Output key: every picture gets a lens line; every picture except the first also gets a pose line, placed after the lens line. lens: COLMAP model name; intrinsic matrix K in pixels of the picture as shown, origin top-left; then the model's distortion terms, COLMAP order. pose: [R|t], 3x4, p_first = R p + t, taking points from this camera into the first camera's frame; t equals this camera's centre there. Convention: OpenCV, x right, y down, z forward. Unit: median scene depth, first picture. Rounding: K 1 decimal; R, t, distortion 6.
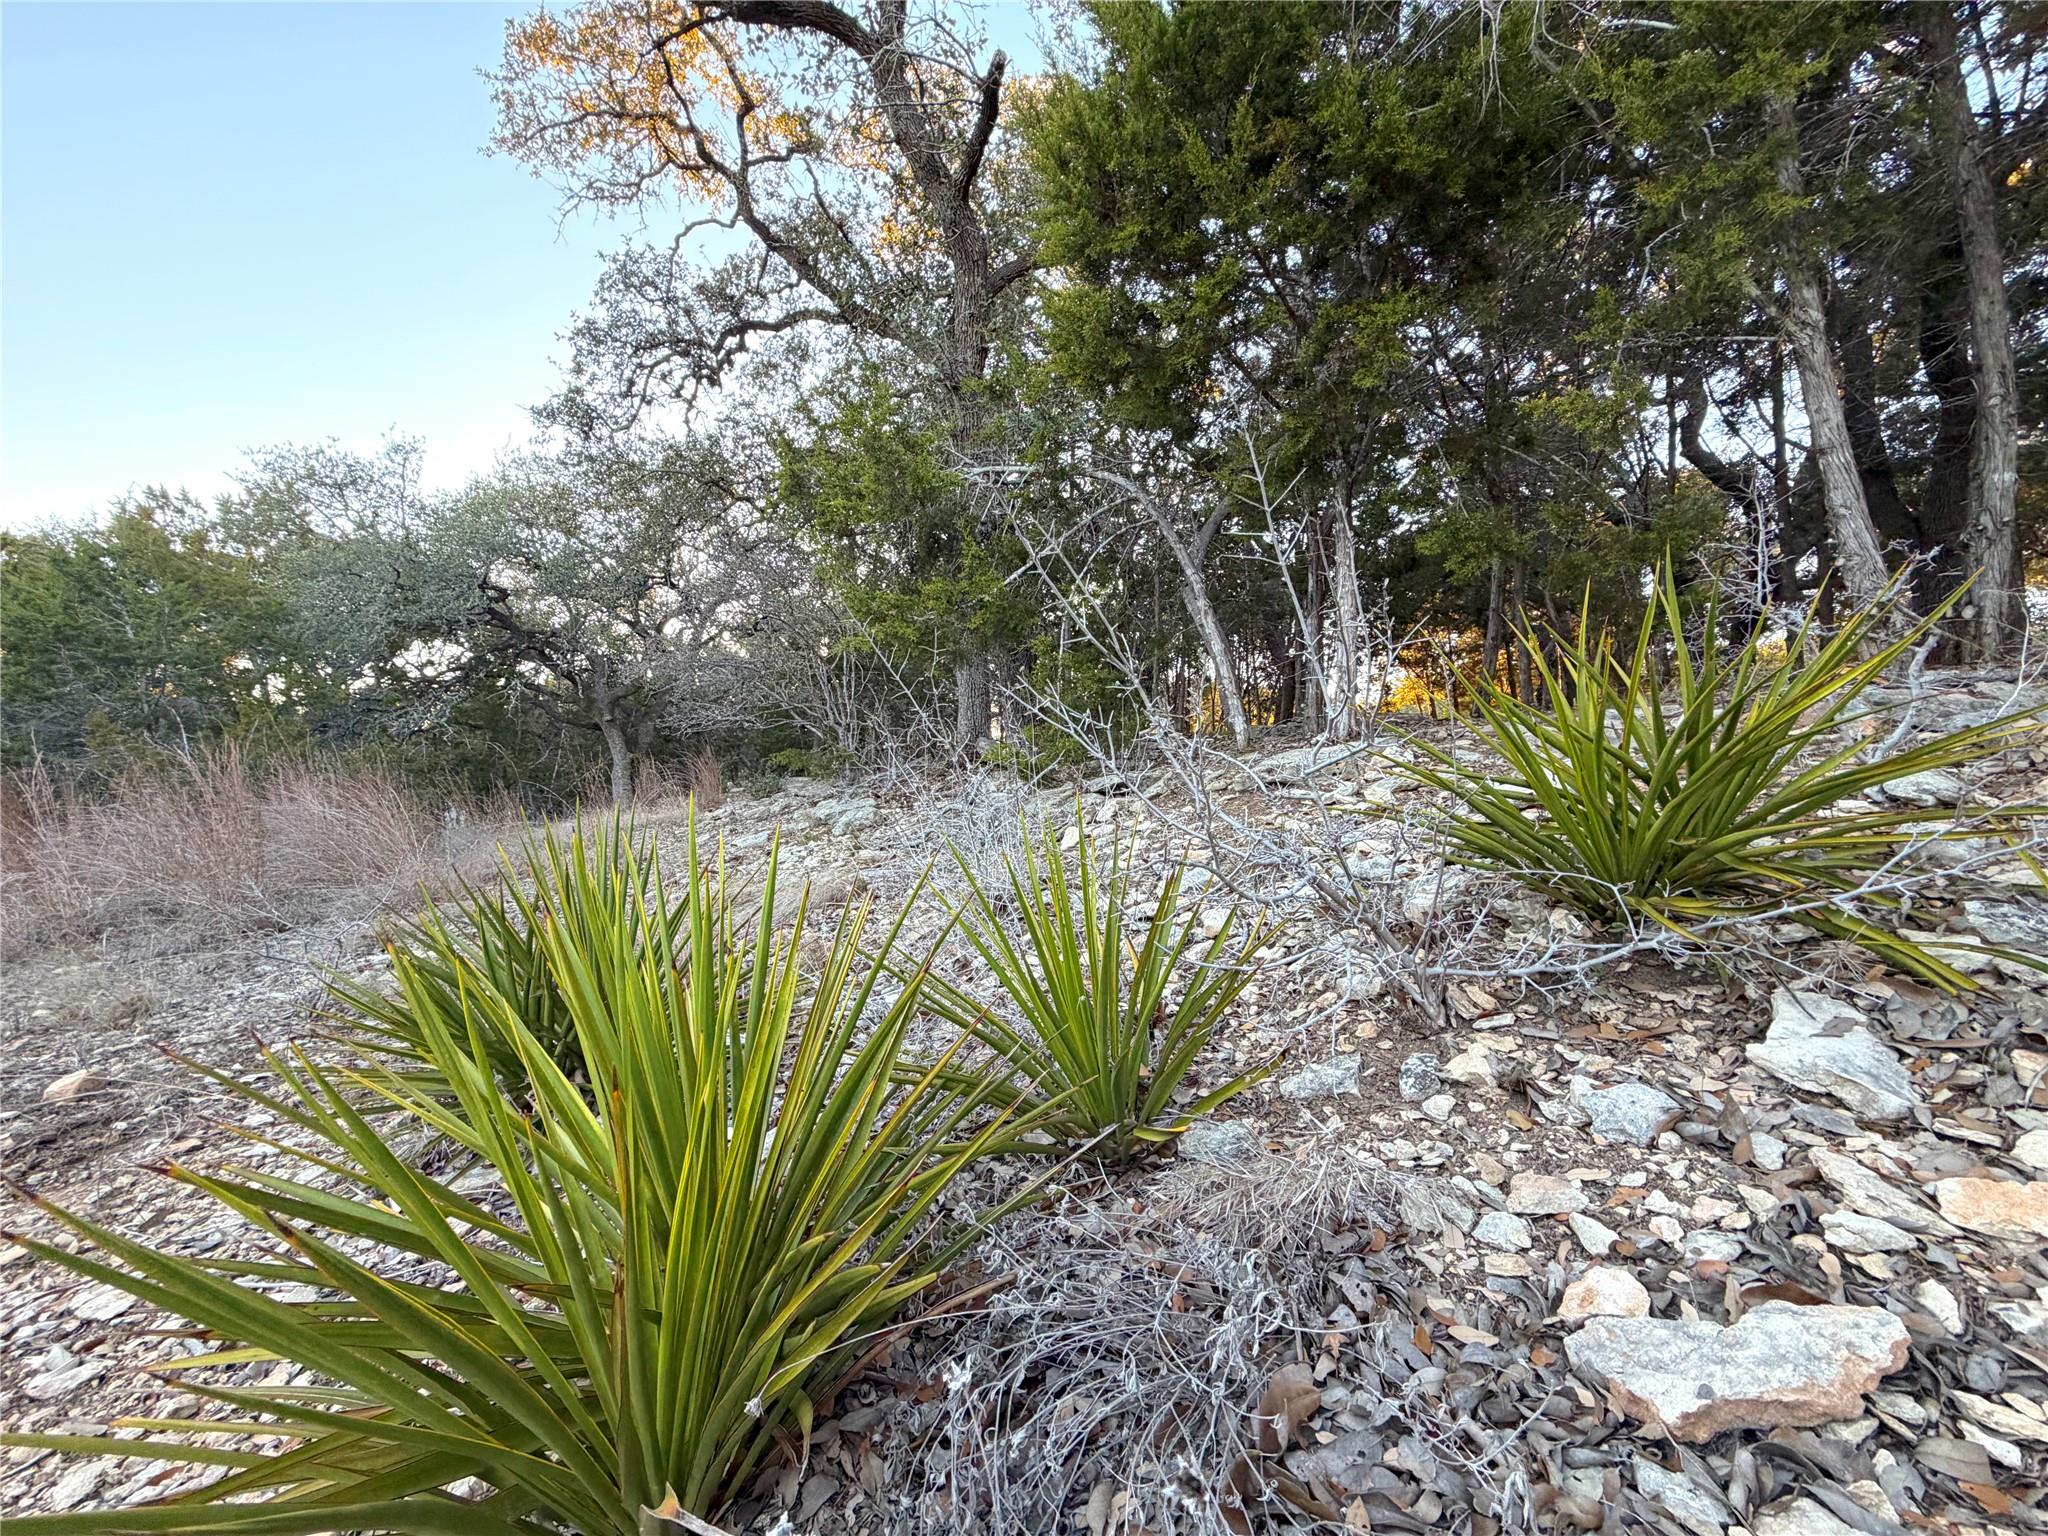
lens RADIAL K [[812.5, 0, 1020.1], [0, 812.5, 763.3], [0, 0, 1]] dist [-0.000816, 0.000149]
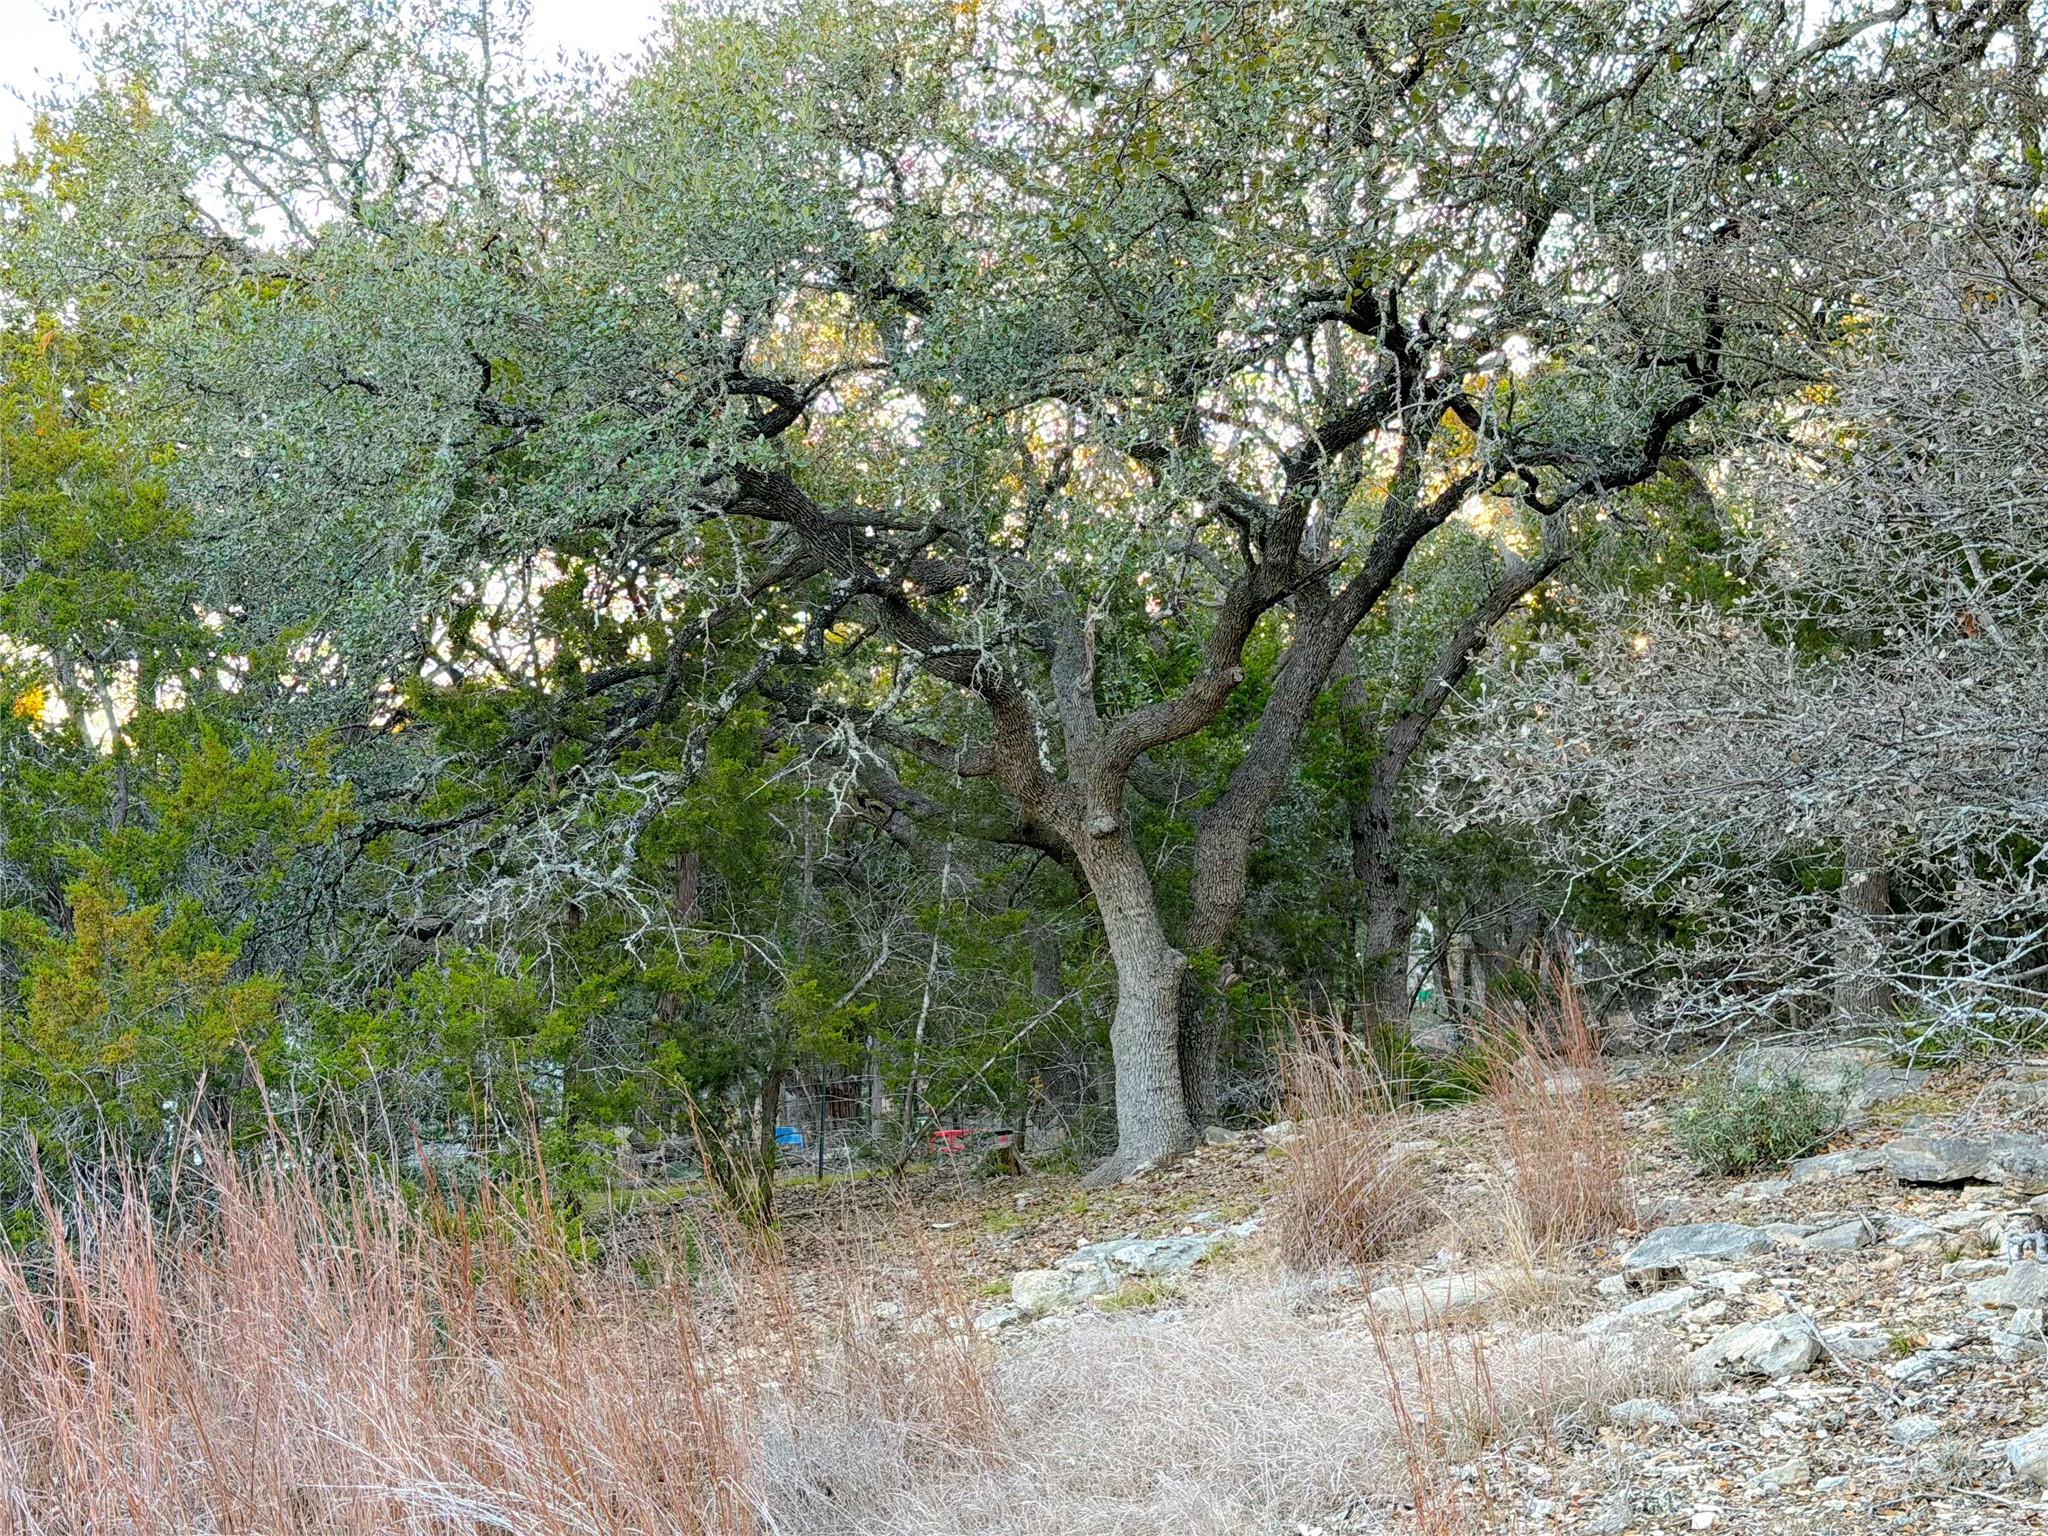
lens RADIAL K [[3000.7, 0, 1024.0], [0, 3000.7, 768.0], [0, 0, 1]] dist [0.156547, -0.042688]
pose [[0.905380, -0.030034, -0.423540, -0.221969], [0.017278, 0.999275, -0.033926, -0.081346], [0.424252, 0.023398, 0.905242, 0.182616]]
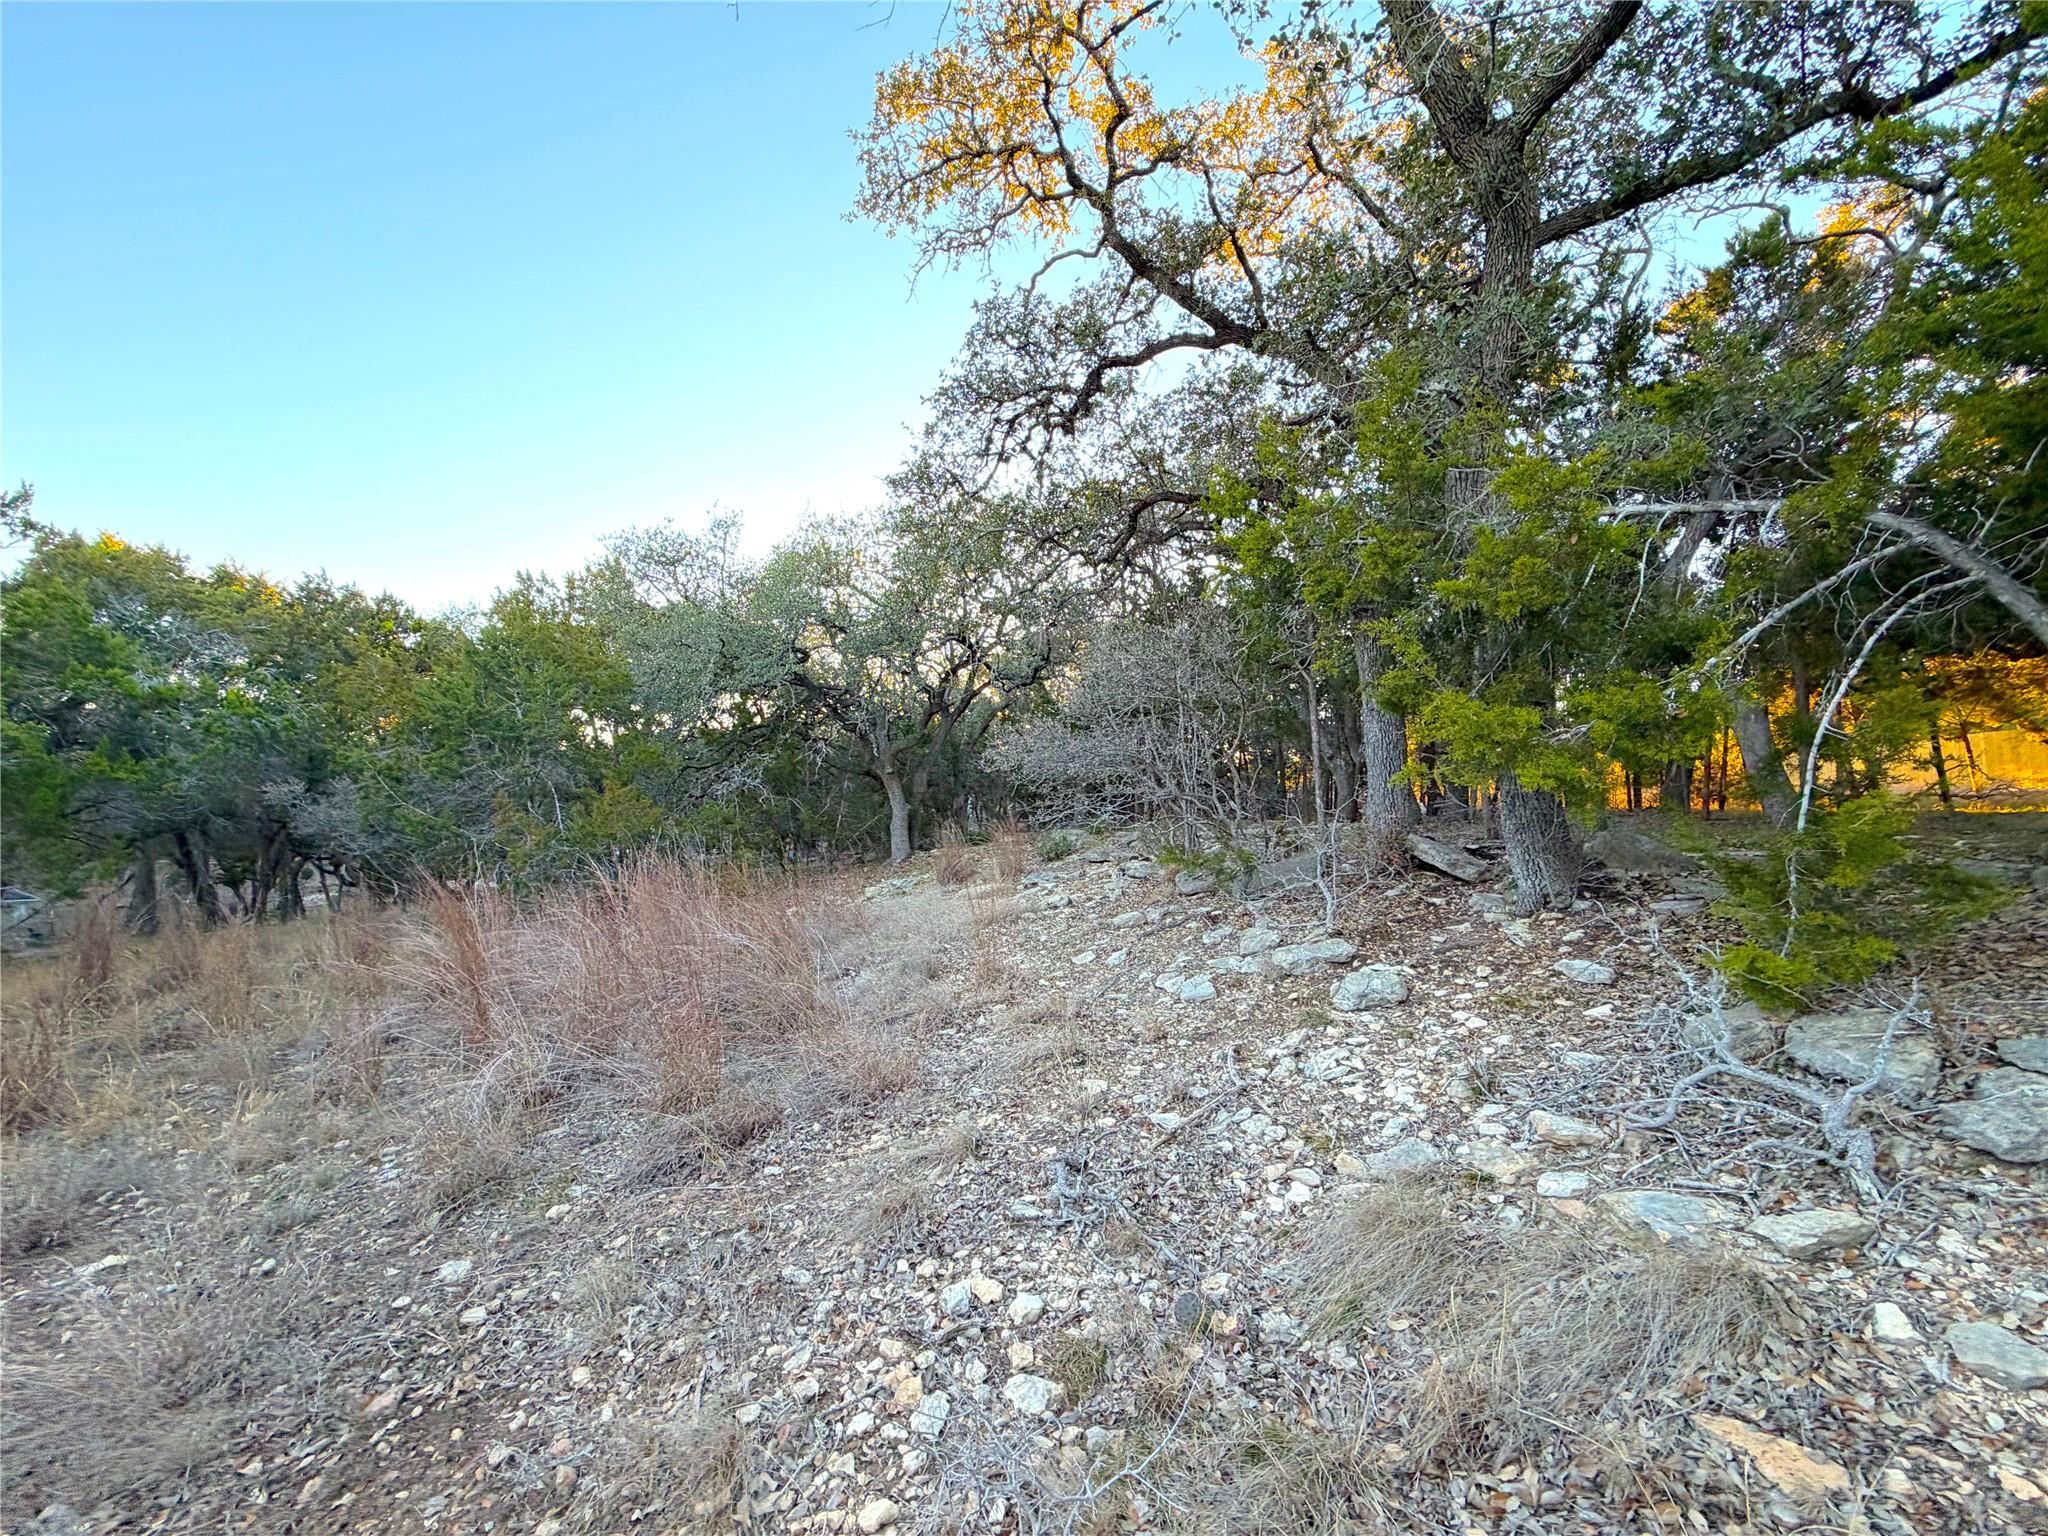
lens RADIAL K [[812.5, 0, 1020.1], [0, 812.5, 763.3], [0, 0, 1]] dist [-0.000816, 0.000149]
pose [[0.970557, -0.007641, -0.240750, -0.215538], [0.001604, 0.999680, -0.025264, -0.077547], [0.240866, 0.024134, 0.970258, 0.123372]]
